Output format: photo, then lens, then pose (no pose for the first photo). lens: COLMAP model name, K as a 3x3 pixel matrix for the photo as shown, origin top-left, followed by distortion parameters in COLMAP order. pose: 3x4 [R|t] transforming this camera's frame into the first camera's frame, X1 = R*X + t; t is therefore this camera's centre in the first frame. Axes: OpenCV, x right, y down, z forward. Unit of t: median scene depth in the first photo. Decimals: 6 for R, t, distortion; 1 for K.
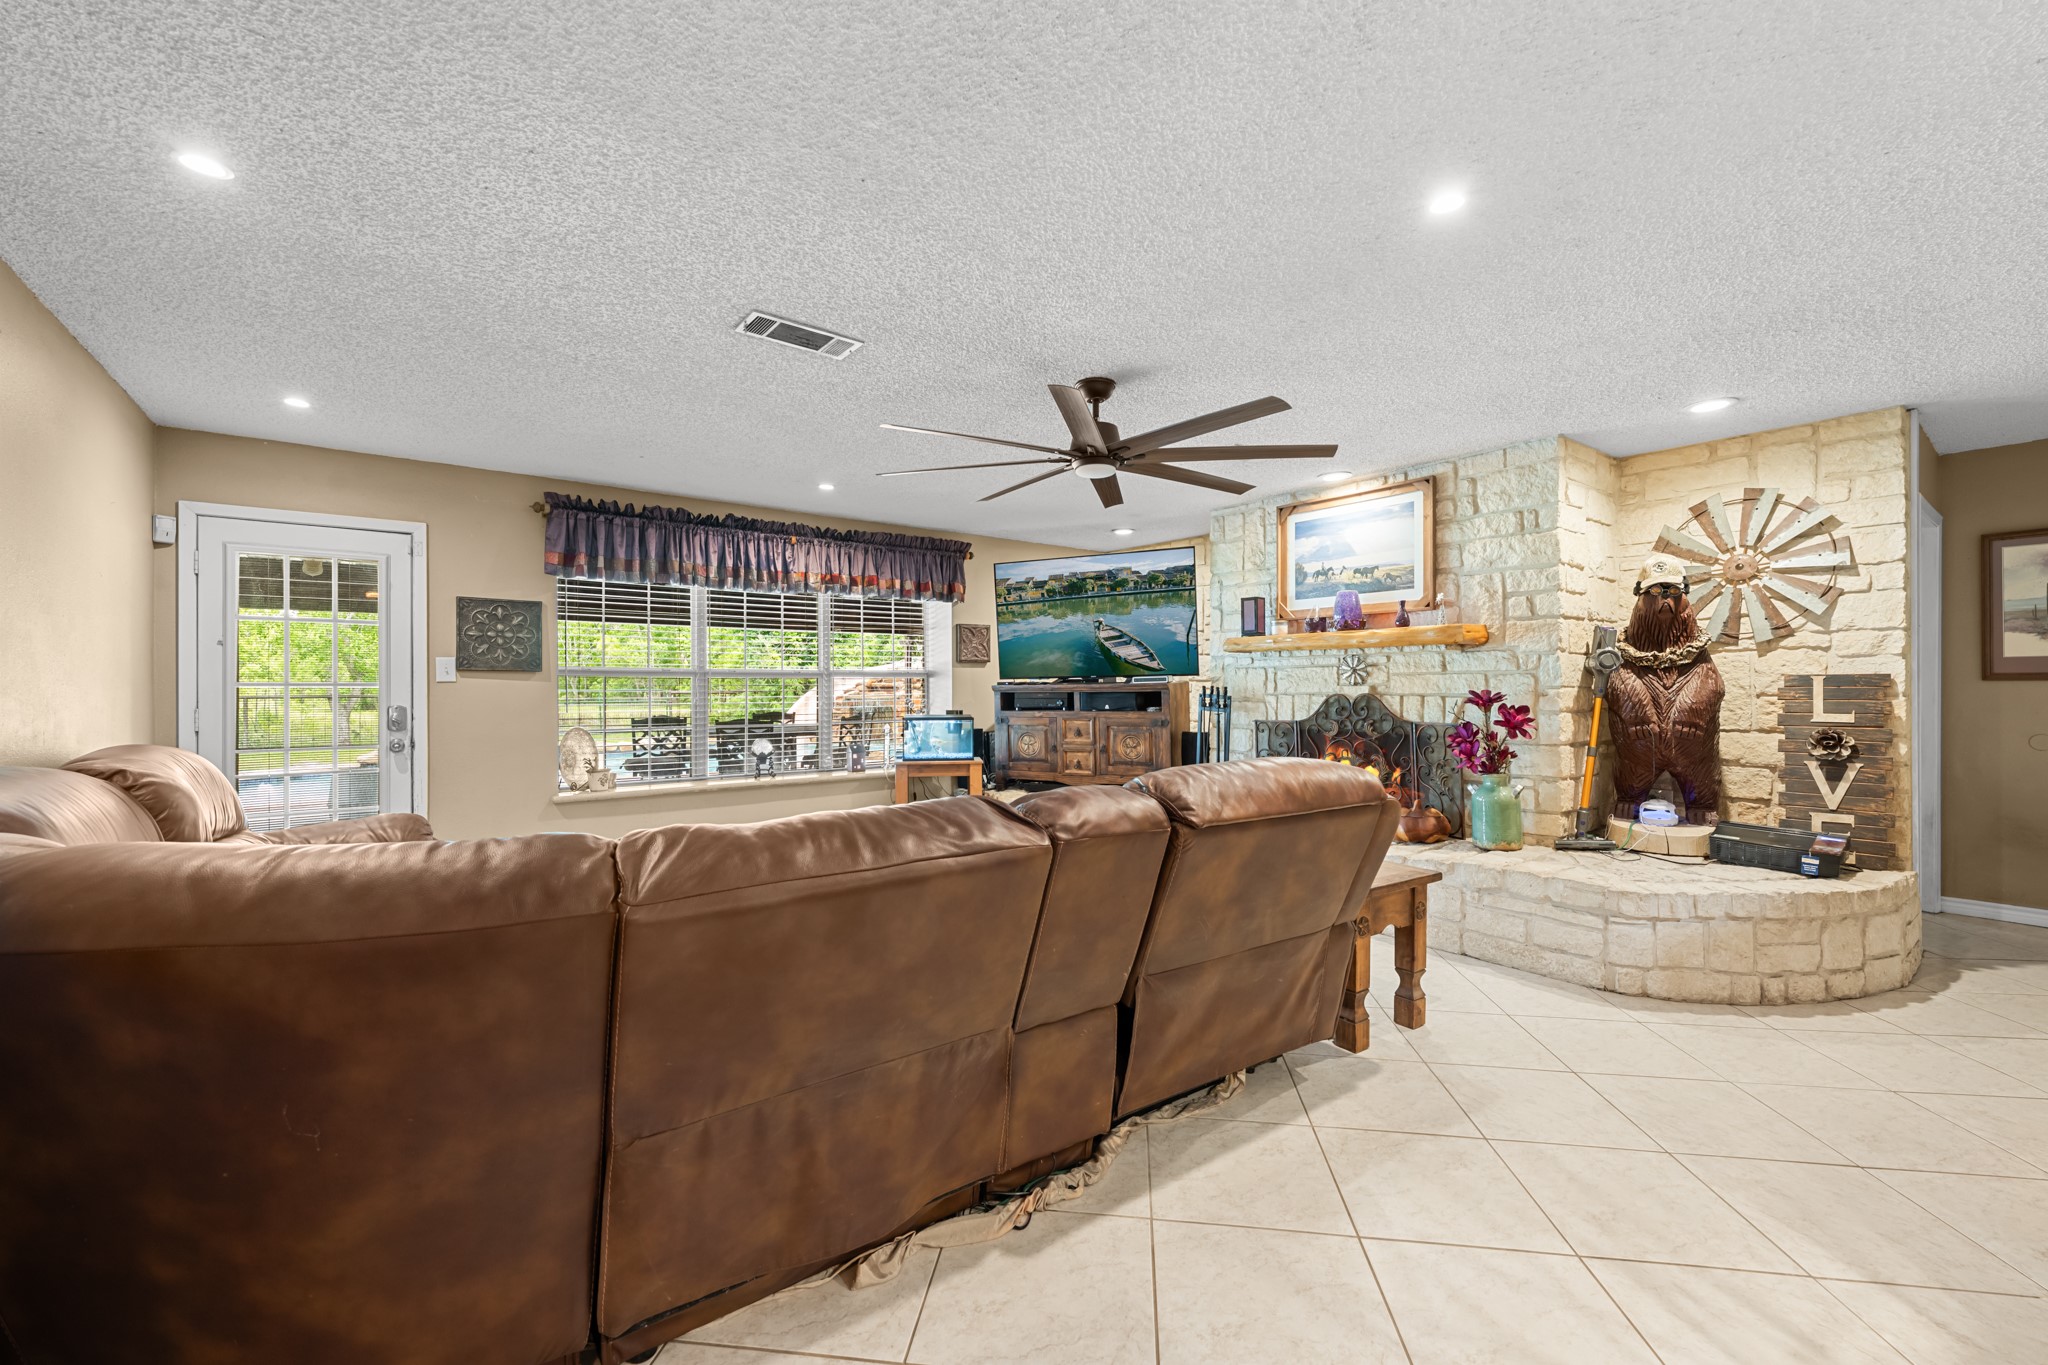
lens RADIAL K [[812.7, 0, 1028.0], [0, 812.7, 681.5], [0, 0, 1]] dist [-0.004598, 0.000214]
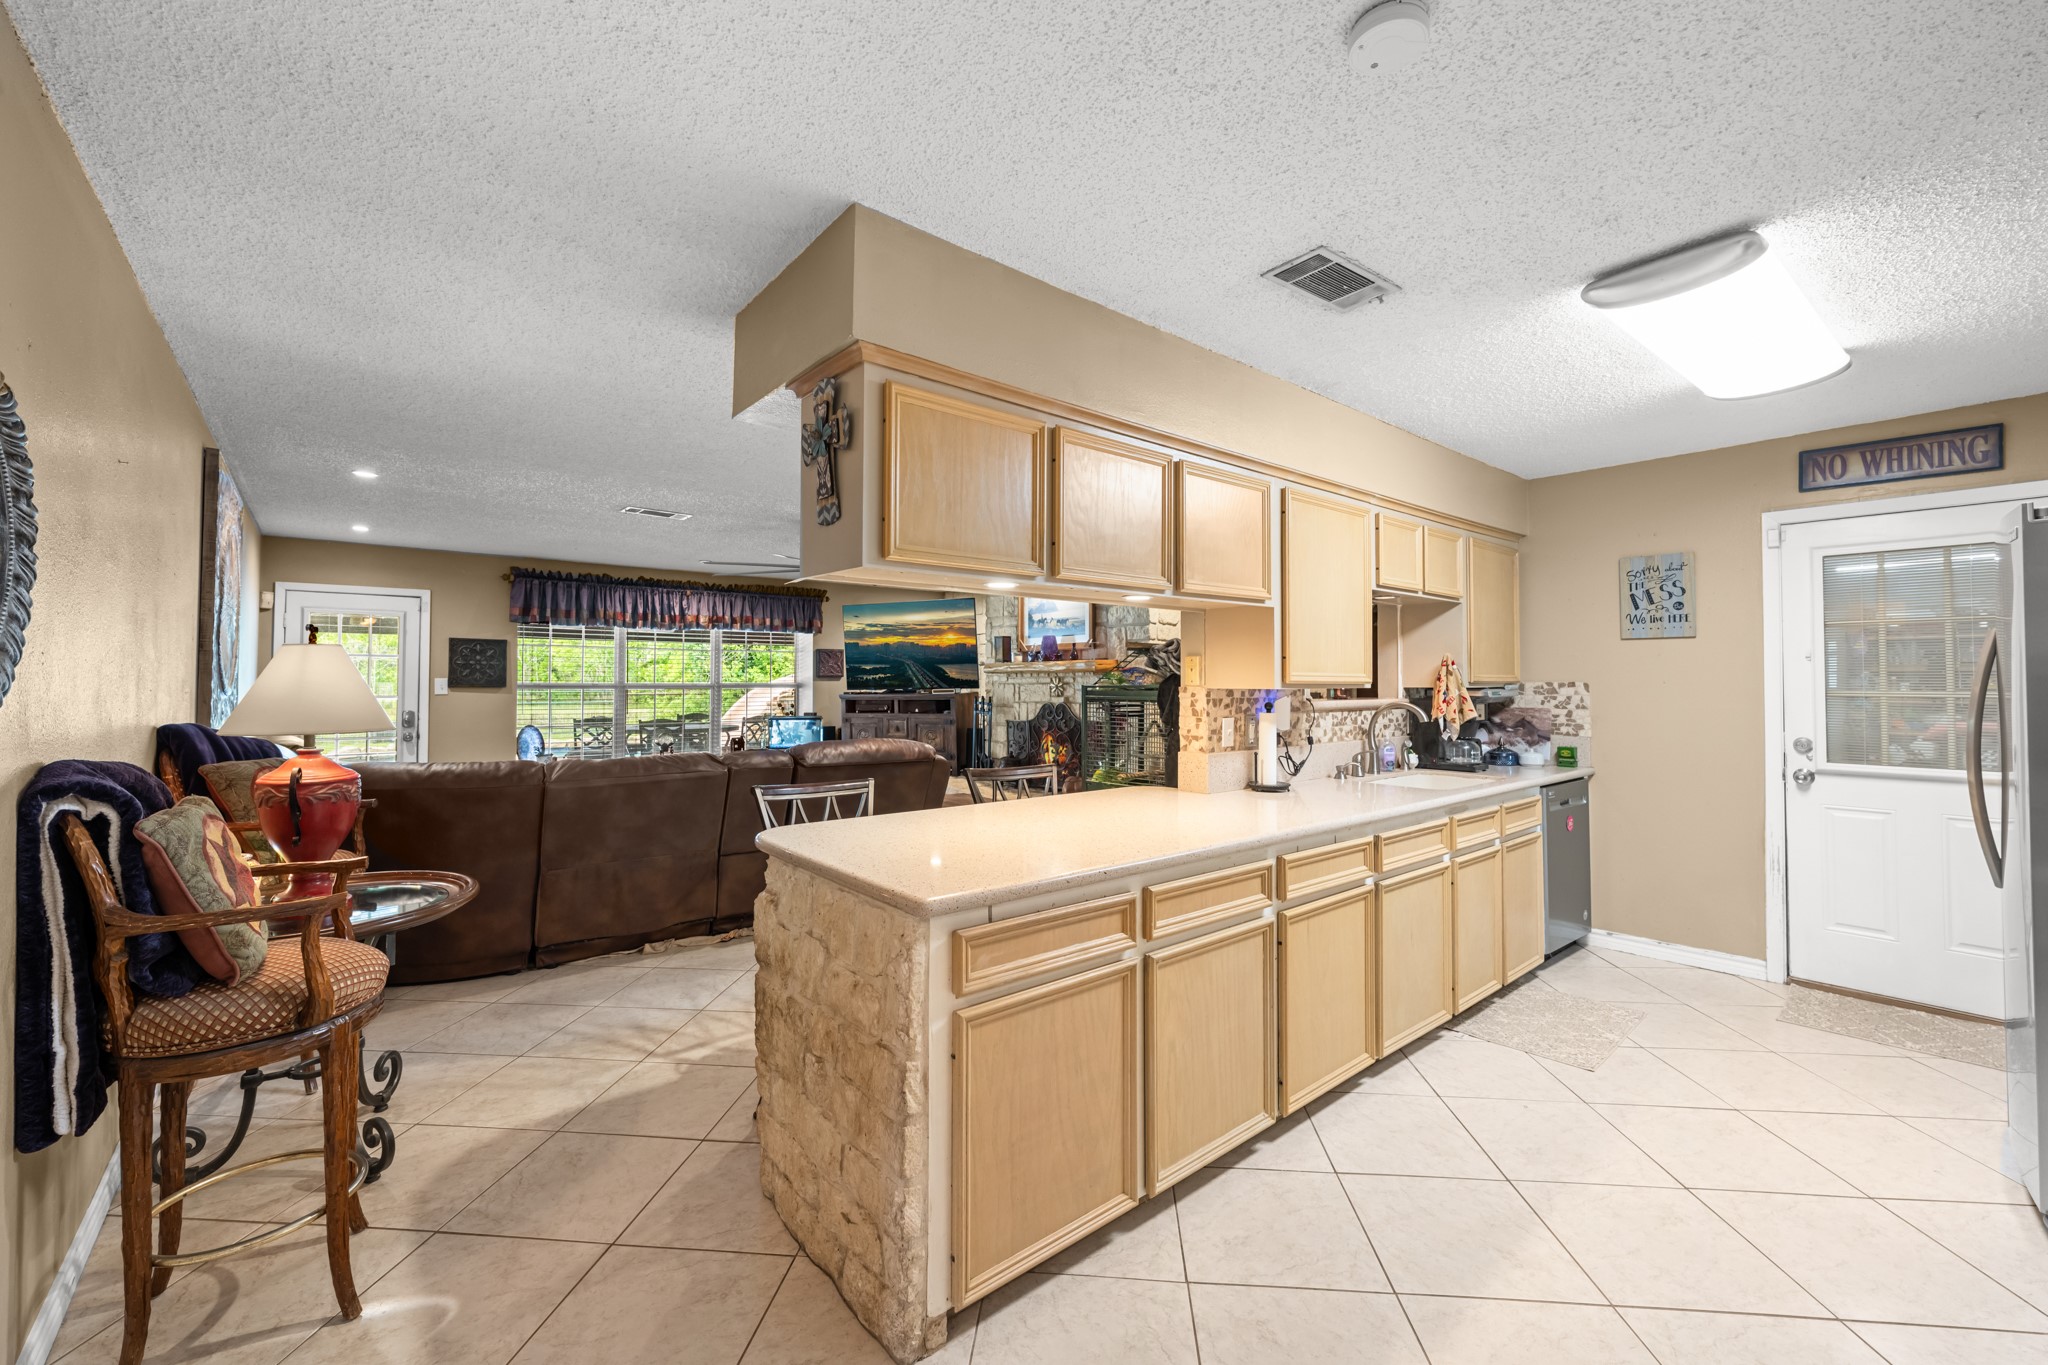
lens RADIAL K [[812.7, 0, 1023.6], [0, 812.7, 660.0], [0, 0, 1]] dist [-0.004598, 0.000214]
pose [[0.999225, 0.002336, 0.039296, 0.273843], [-0.001318, 0.999663, -0.025913, -0.023803], [-0.039343, 0.025841, 0.998892, -0.495505]]
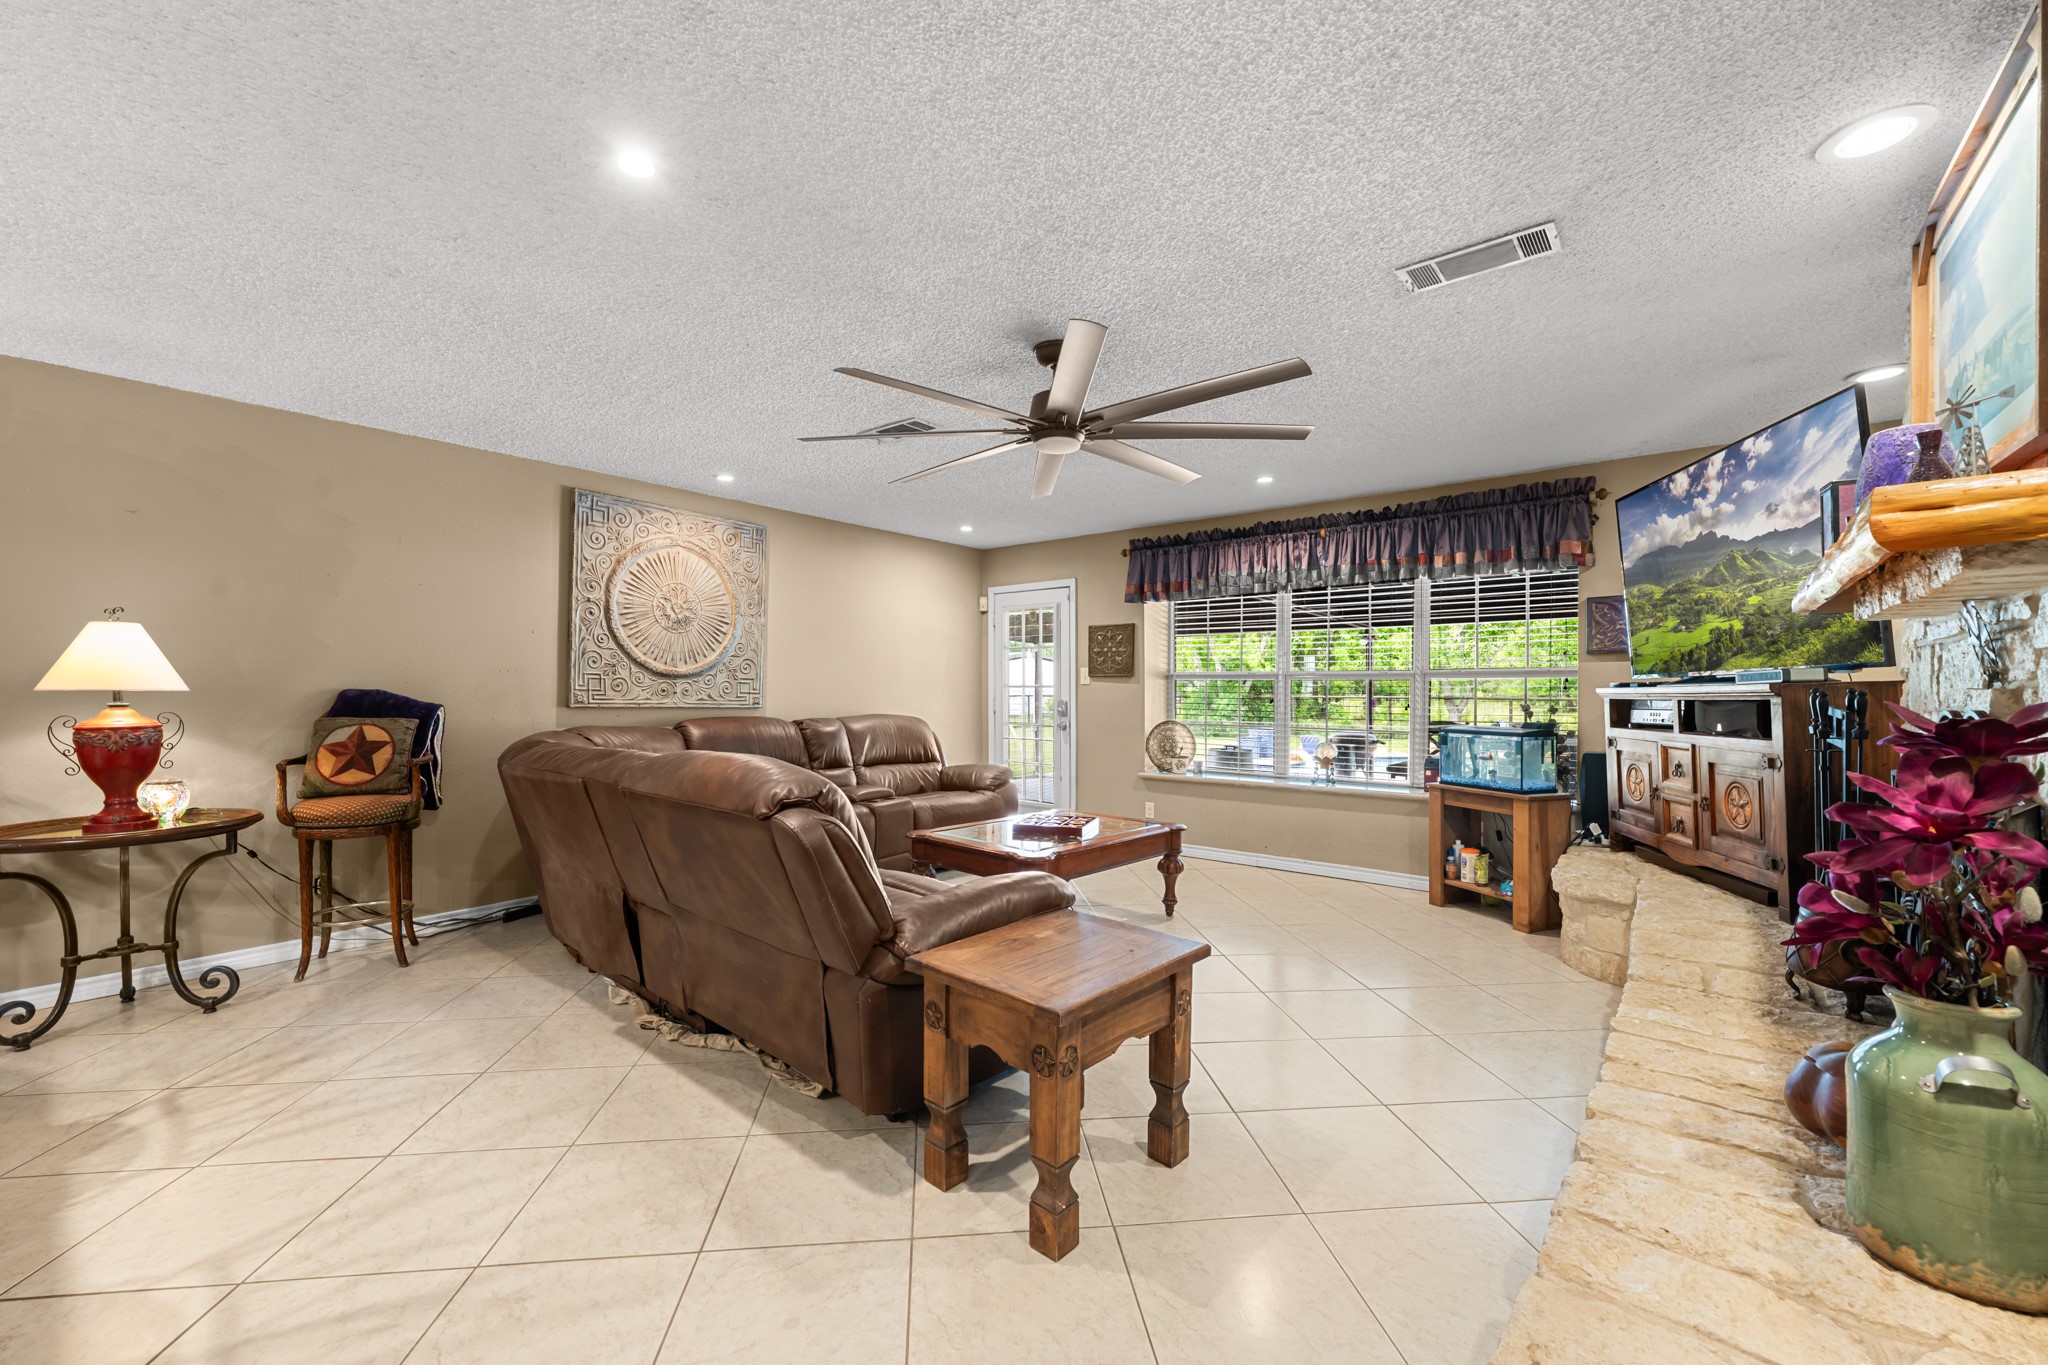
lens RADIAL K [[812.7, 0, 1012.7], [0, 812.7, 691.2], [0, 0, 1]] dist [-0.004598, 0.000214]
pose [[0.224294, 0.006375, -0.974501, 0.623281], [0.003627, 0.999966, 0.007376, 0.001569], [0.974515, -0.005189, 0.224264, 0.495926]]
